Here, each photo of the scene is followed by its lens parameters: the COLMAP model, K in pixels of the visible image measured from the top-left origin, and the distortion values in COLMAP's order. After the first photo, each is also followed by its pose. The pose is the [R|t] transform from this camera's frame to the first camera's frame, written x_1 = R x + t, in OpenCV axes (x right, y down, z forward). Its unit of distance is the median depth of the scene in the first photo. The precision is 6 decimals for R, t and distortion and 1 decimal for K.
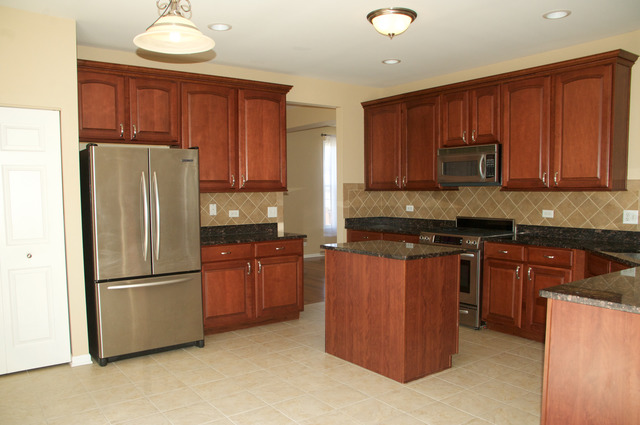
lens RADIAL K [[502.6, 0, 318.0], [0, 502.6, 228.1], [0, 0, 1]] dist [-0.150423, 0.132560]
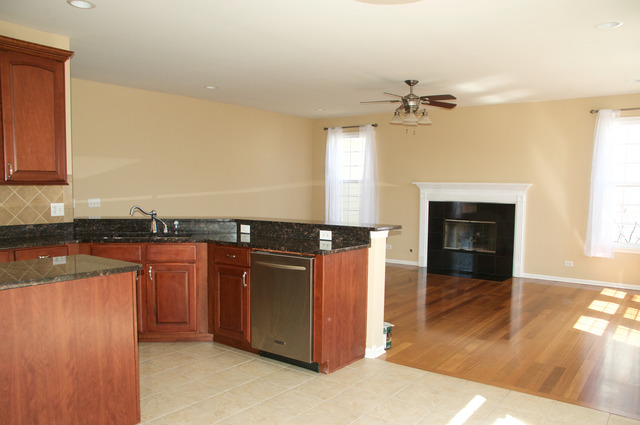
lens RADIAL K [[502.6, 0, 318.0], [0, 502.6, 228.1], [0, 0, 1]] dist [-0.150423, 0.132560]
pose [[-0.284105, -0.077895, 0.955624, -0.493410], [0.064072, 0.992924, 0.099983, -0.048455], [-0.956650, 0.089634, -0.277104, 0.692571]]
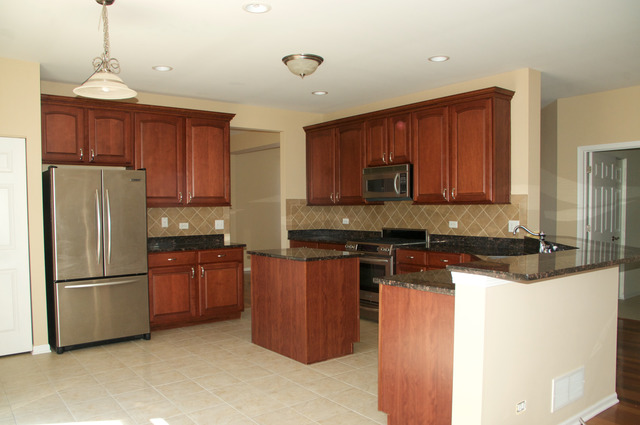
lens RADIAL K [[502.6, 0, 318.0], [0, 502.6, 228.1], [0, 0, 1]] dist [-0.150423, 0.132560]
pose [[0.999622, -0.002955, 0.027336, 0.128019], [0.003841, 0.999467, -0.032414, 0.016796], [-0.027226, 0.032507, 0.999101, -0.166858]]
